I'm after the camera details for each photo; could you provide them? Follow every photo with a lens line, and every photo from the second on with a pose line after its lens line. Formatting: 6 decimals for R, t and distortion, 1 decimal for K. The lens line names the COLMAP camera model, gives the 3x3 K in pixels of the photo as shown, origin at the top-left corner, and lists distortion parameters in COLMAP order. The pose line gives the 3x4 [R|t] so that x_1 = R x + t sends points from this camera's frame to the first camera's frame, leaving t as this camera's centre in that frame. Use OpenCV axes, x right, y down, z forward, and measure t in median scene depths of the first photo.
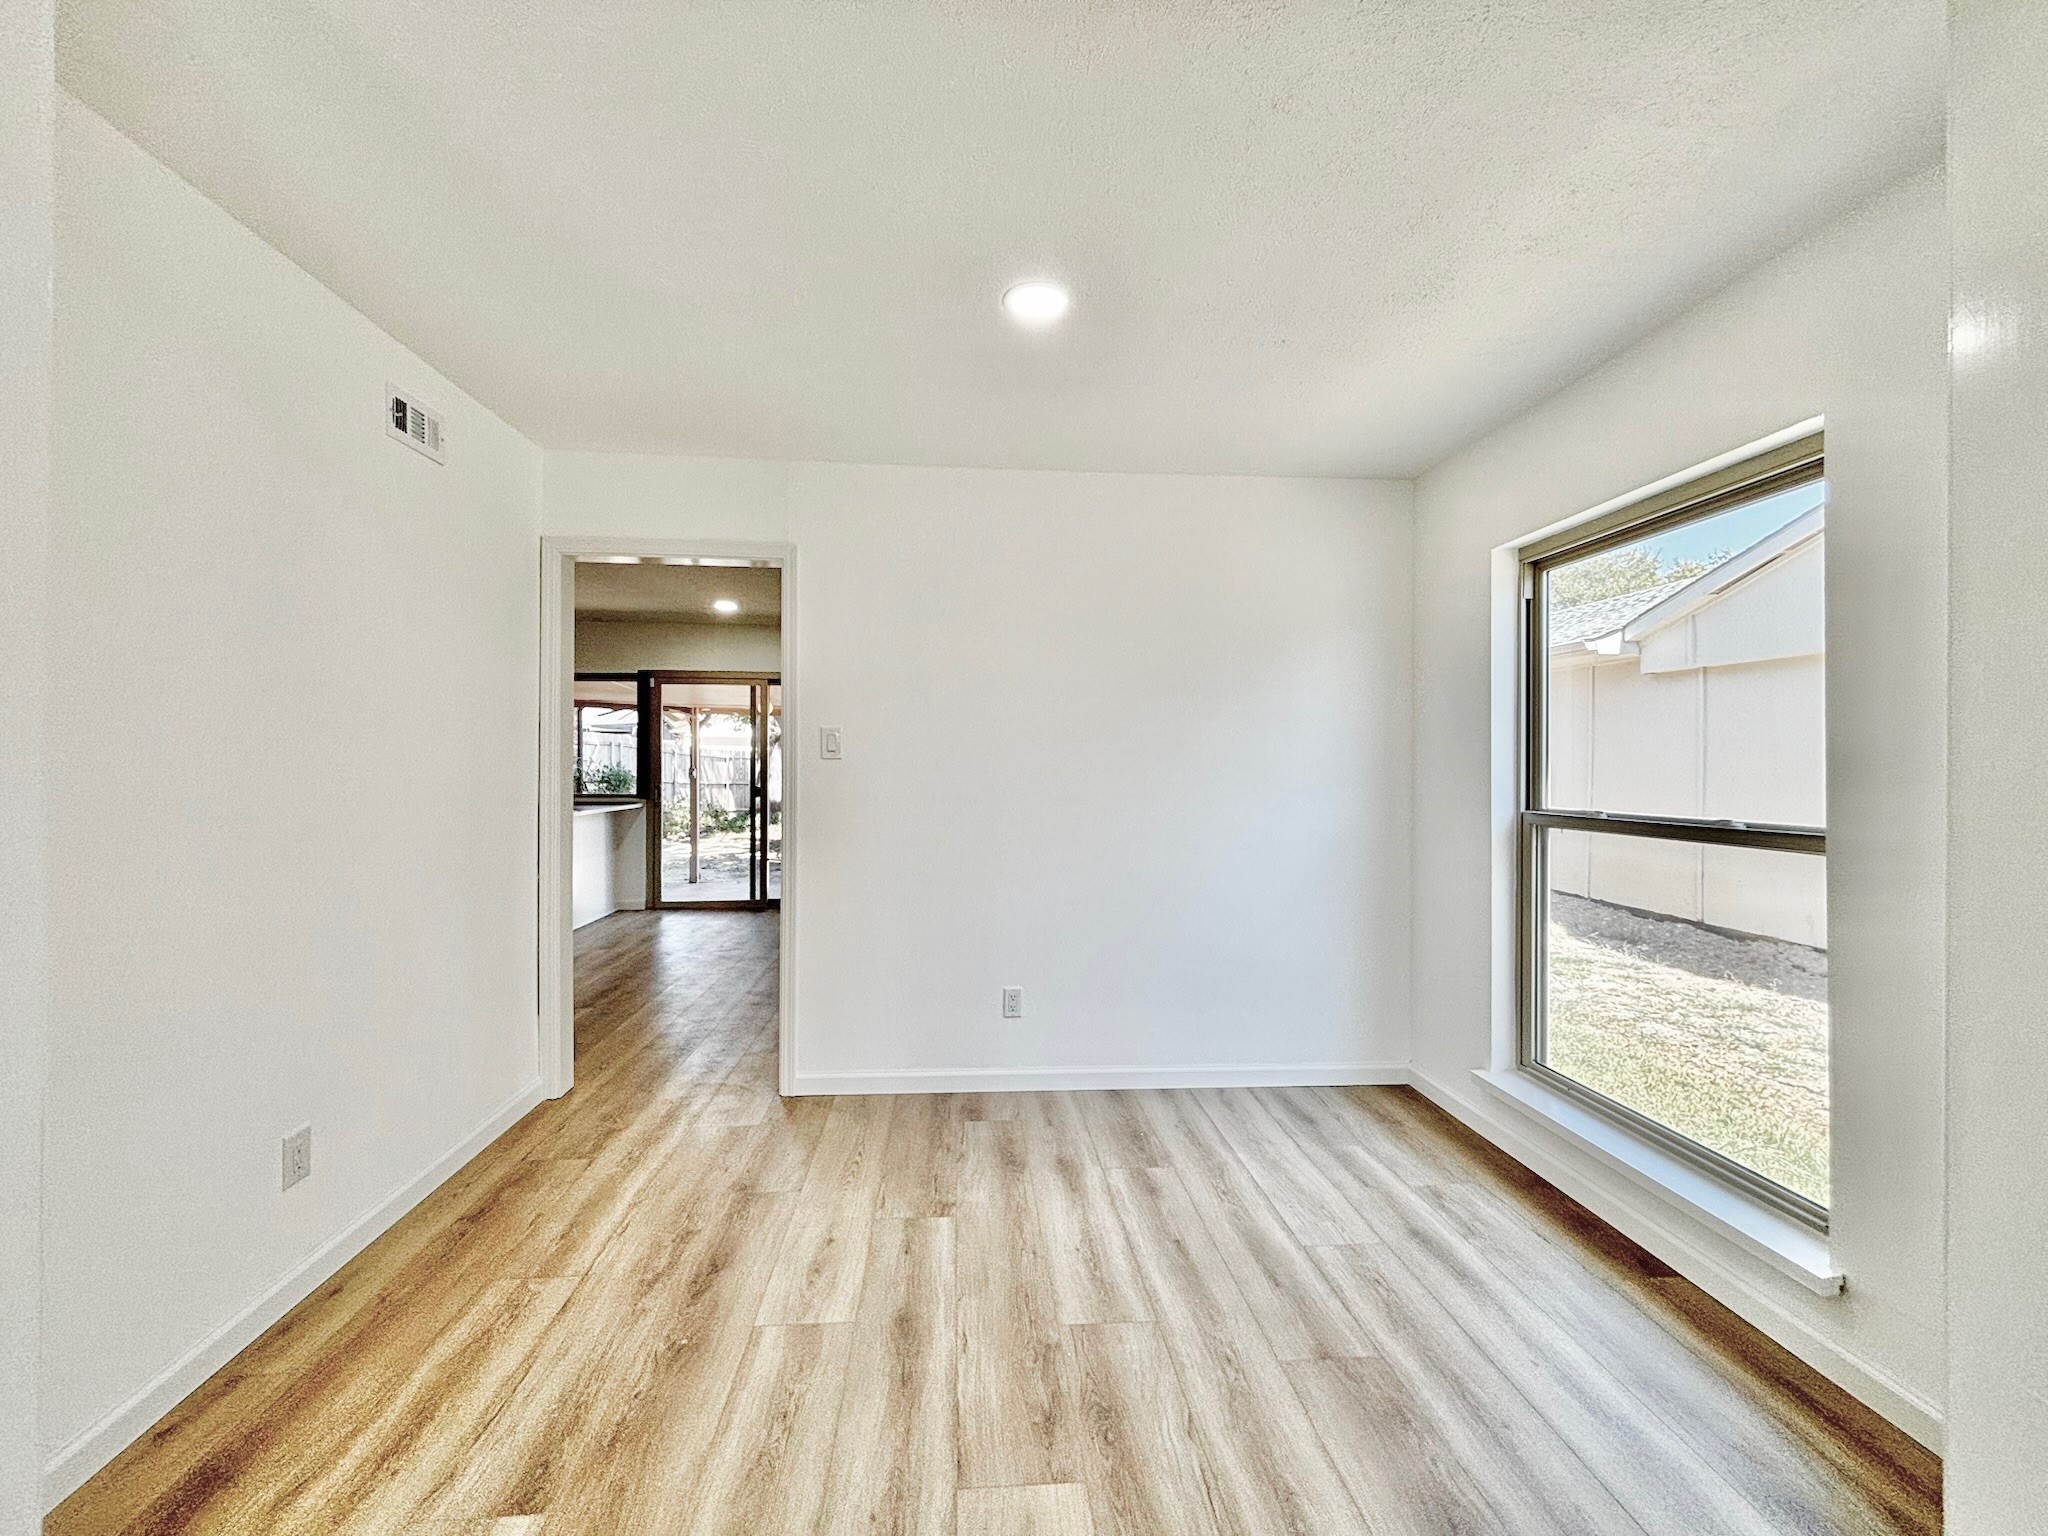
lens RADIAL K [[824.7, 0, 1020.3], [0, 824.7, 764.8], [0, 0, 1]] dist [0.001584, 0.000128]
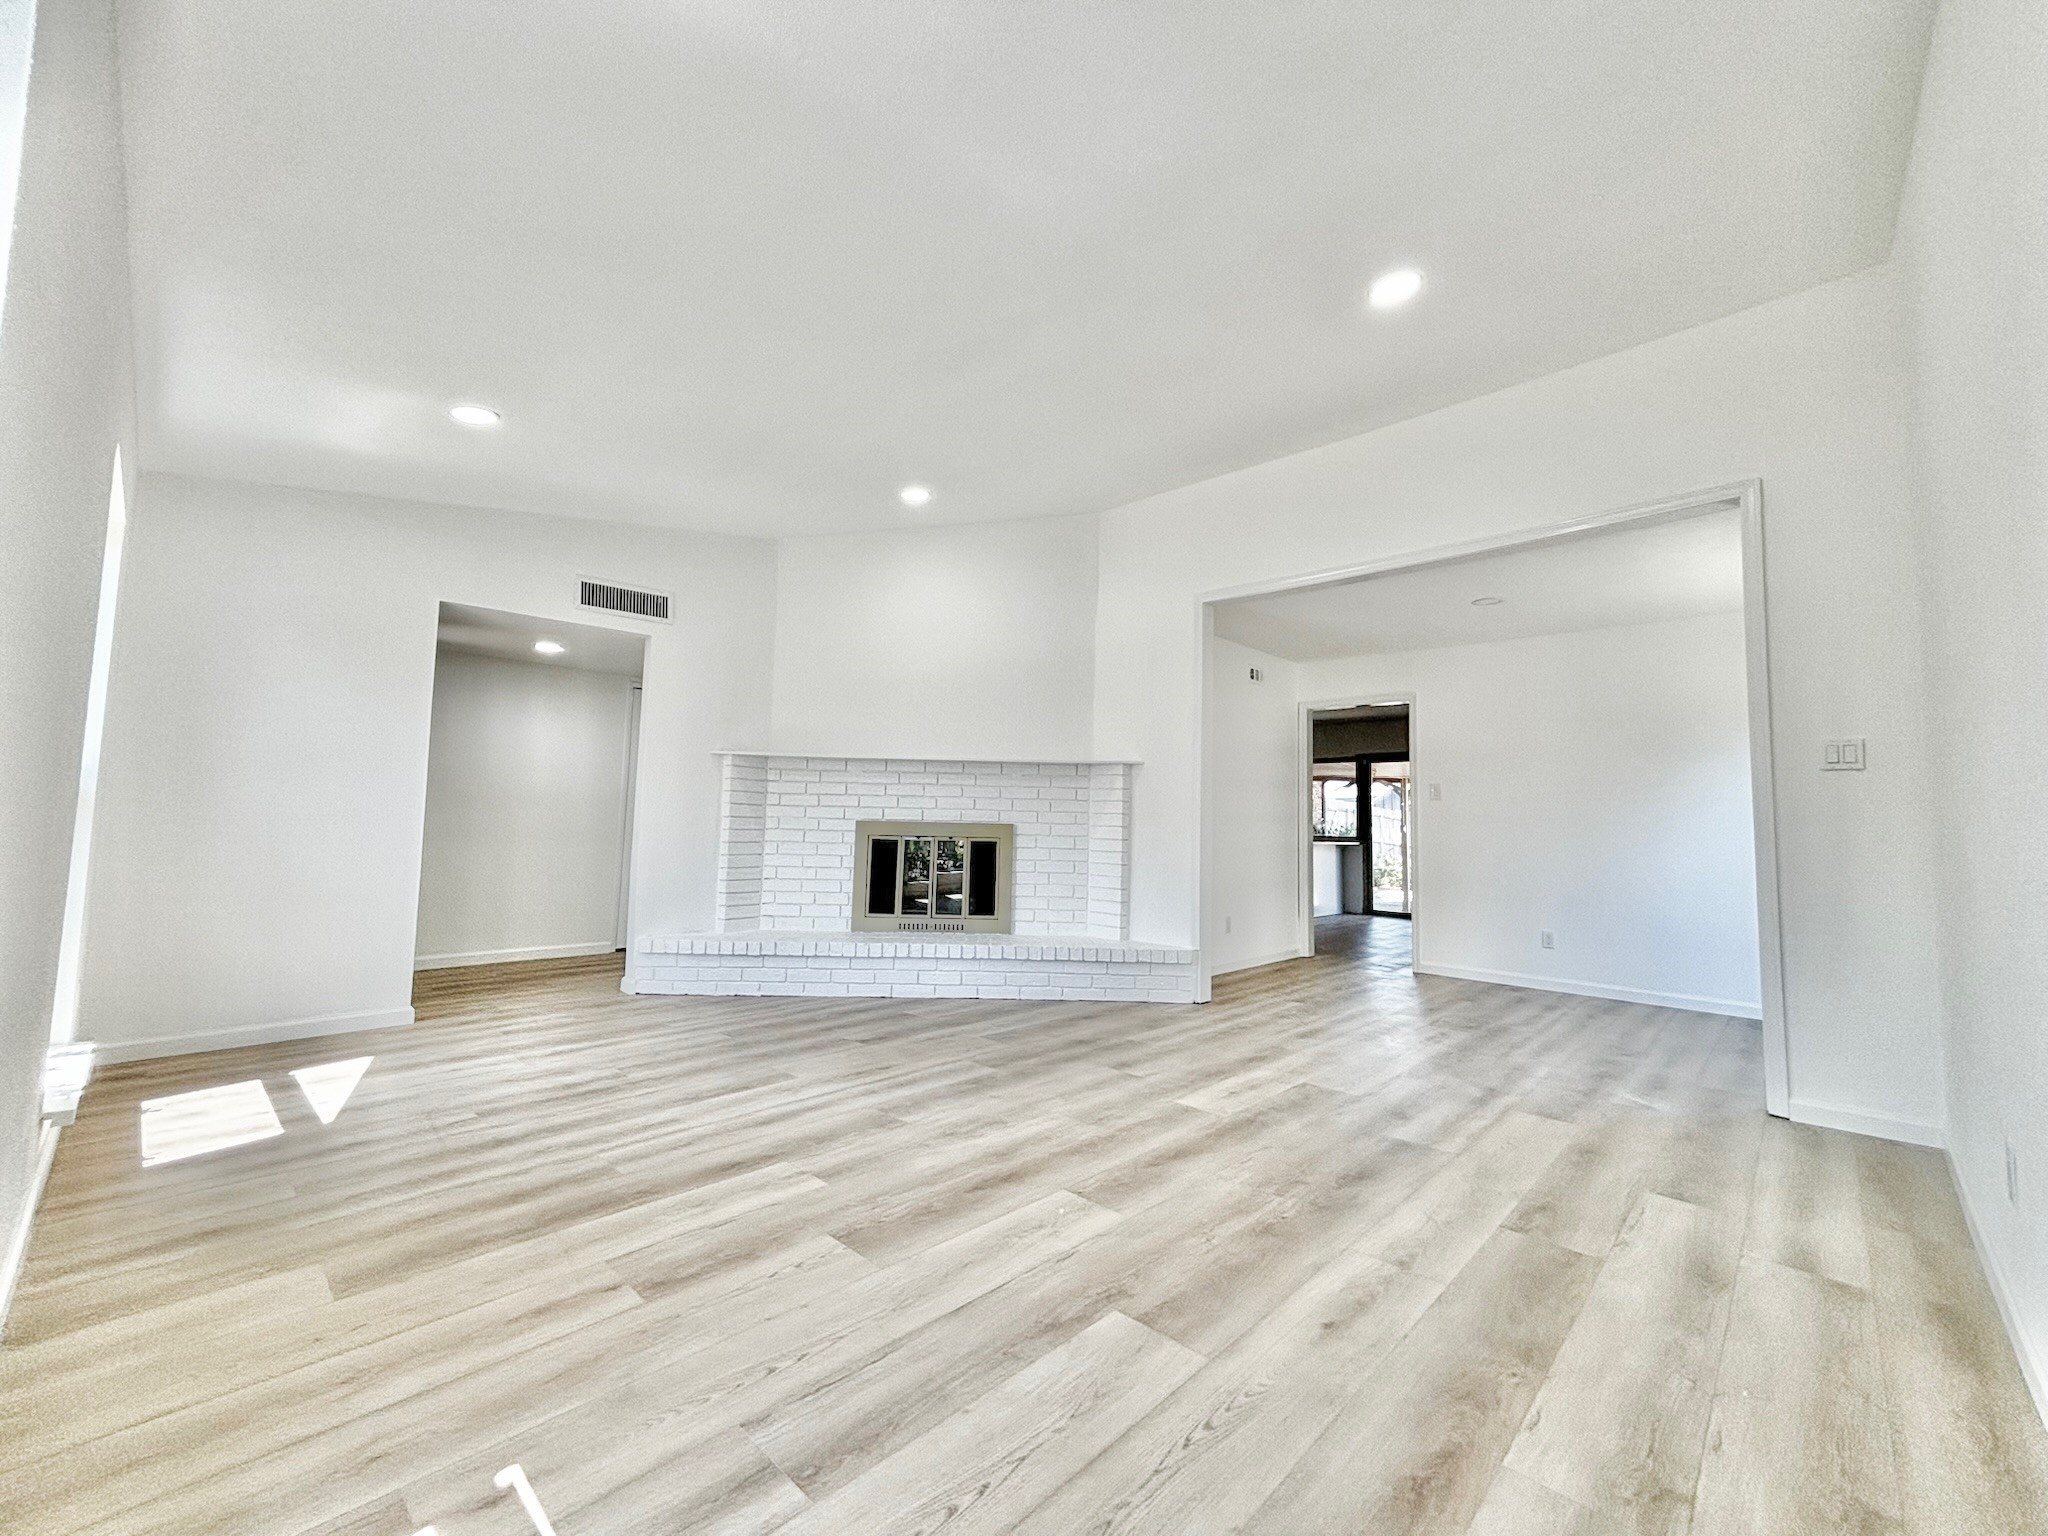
lens RADIAL K [[824.7, 0, 1020.3], [0, 824.7, 764.8], [0, 0, 1]] dist [0.001584, 0.000128]
pose [[0.664291, -0.048985, -0.745867, 0.259376], [-0.015474, 0.996735, -0.079242, 0.033127], [0.747314, 0.064181, 0.661364, -0.465186]]
